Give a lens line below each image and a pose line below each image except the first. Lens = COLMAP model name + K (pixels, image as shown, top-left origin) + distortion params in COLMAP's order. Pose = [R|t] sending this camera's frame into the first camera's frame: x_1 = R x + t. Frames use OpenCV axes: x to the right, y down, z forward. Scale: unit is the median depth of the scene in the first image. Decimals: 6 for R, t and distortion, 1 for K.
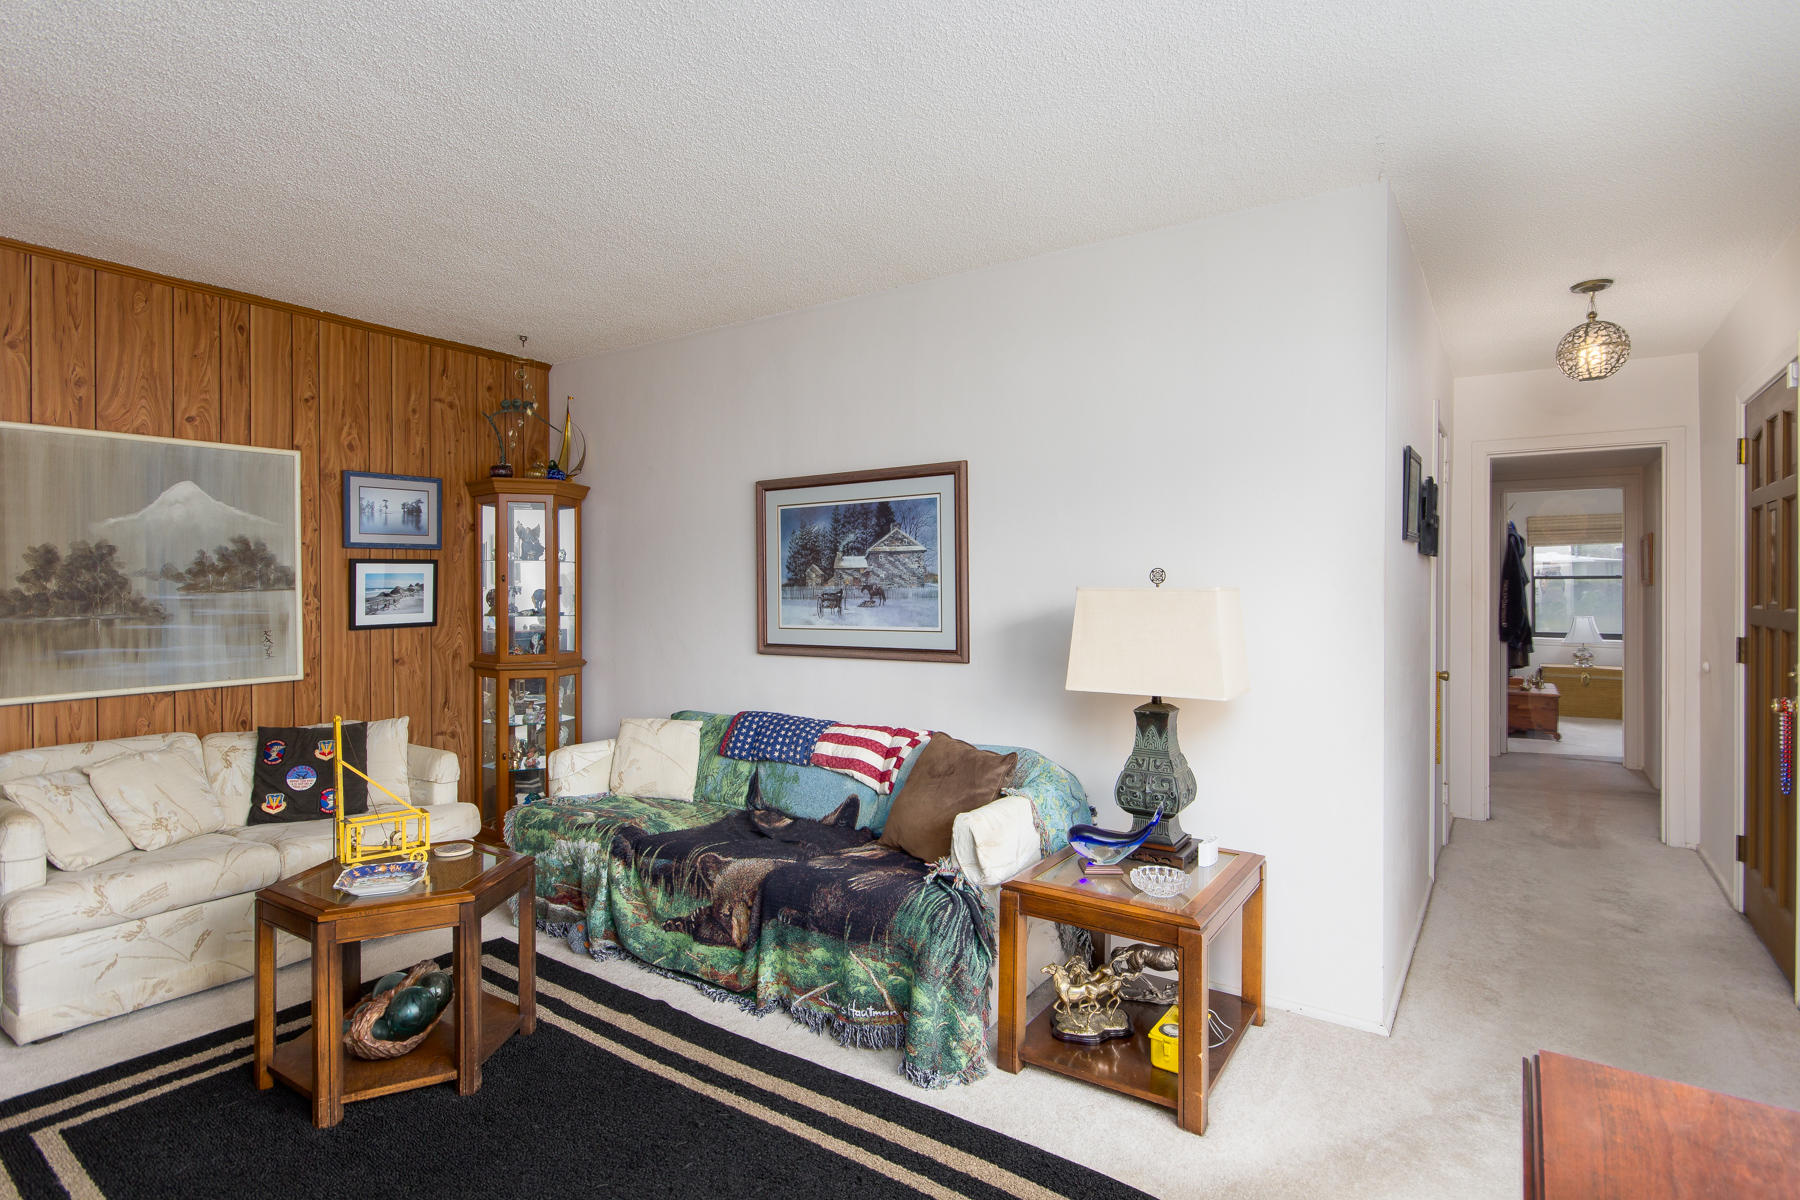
lens RADIAL K [[918.7, 0, 897.8], [0, 918.7, 594.5], [0, 0, 1]] dist [-0.000049, -0.000682]
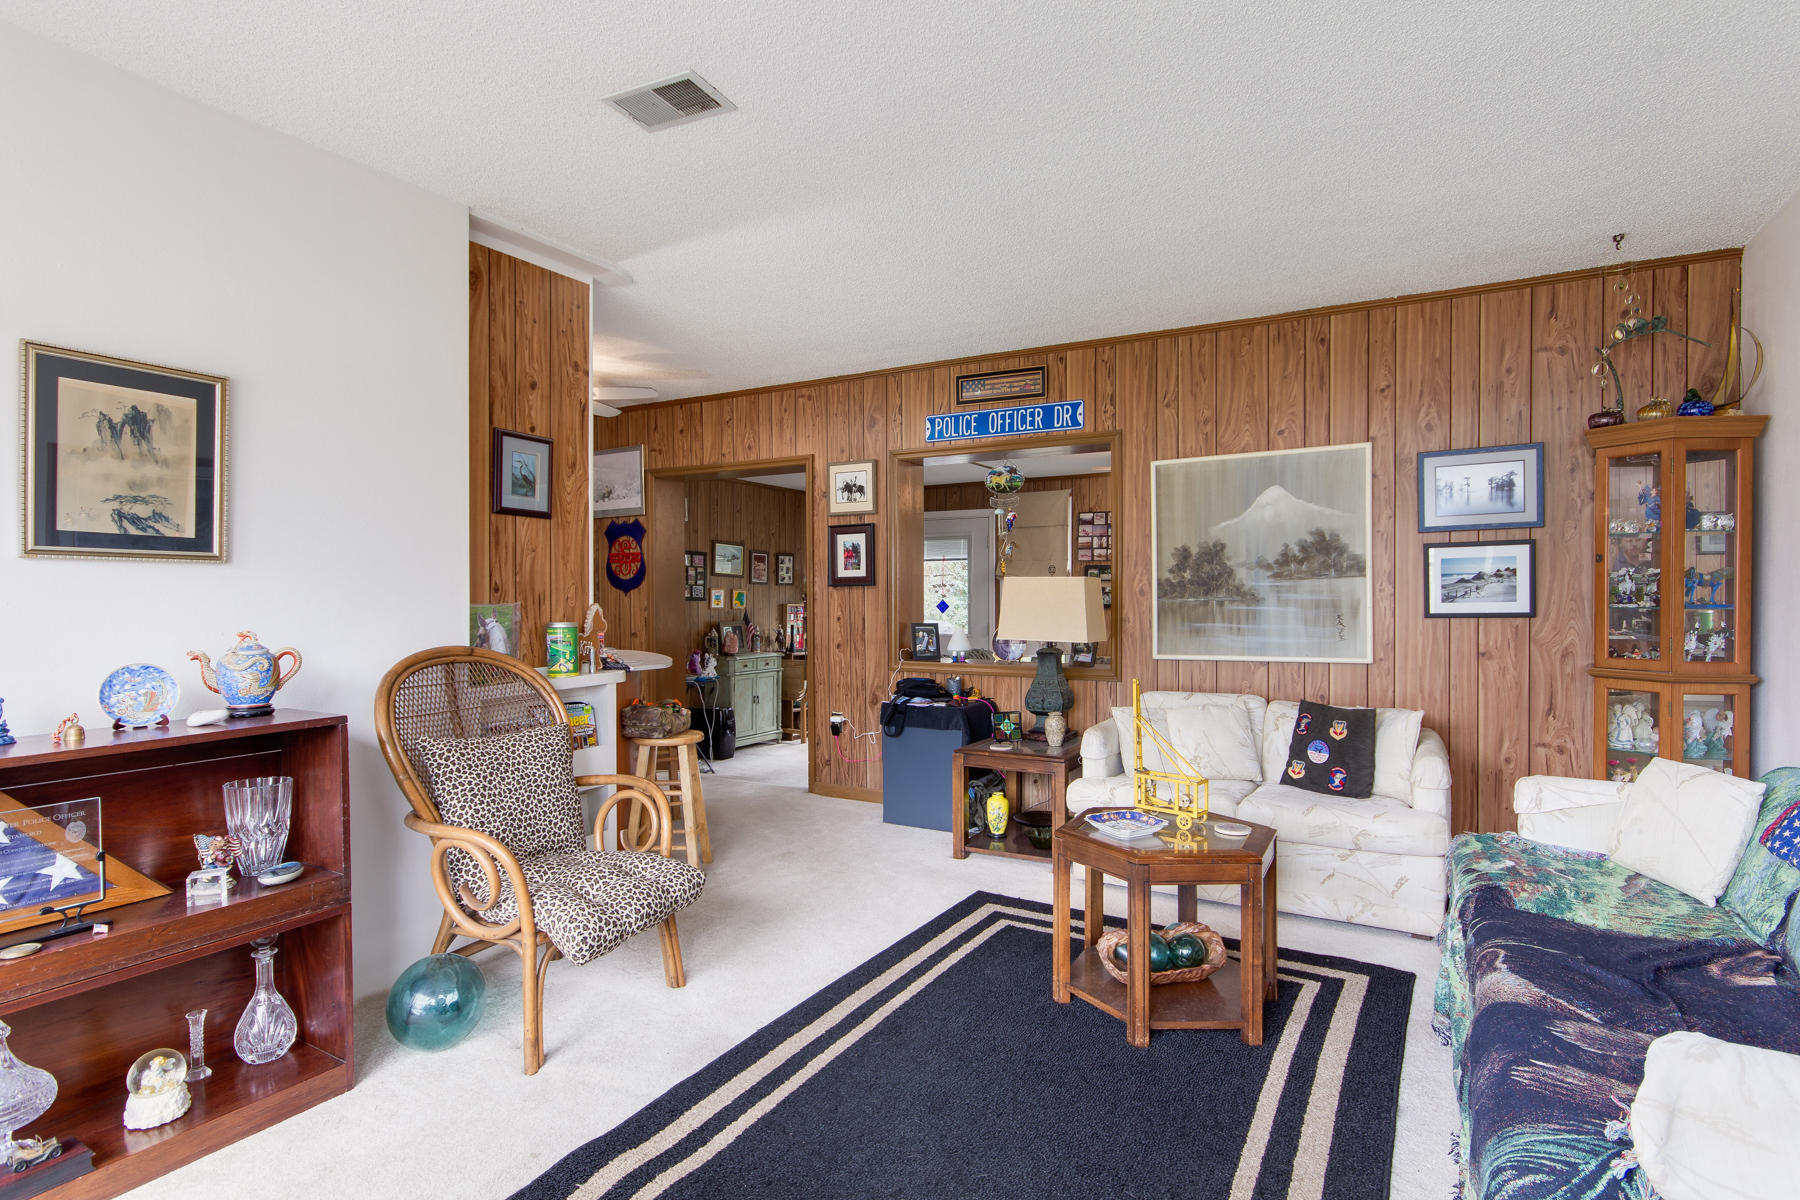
lens RADIAL K [[907.6, 0, 899.6], [0, 907.6, 610.1], [0, 0, 1]] dist [0.003835, 0.000437]
pose [[0.074099, 0.018027, -0.997088, 0.355910], [-0.003405, 0.999835, 0.017824, 0.017603], [0.997245, 0.002074, 0.074148, 0.426228]]
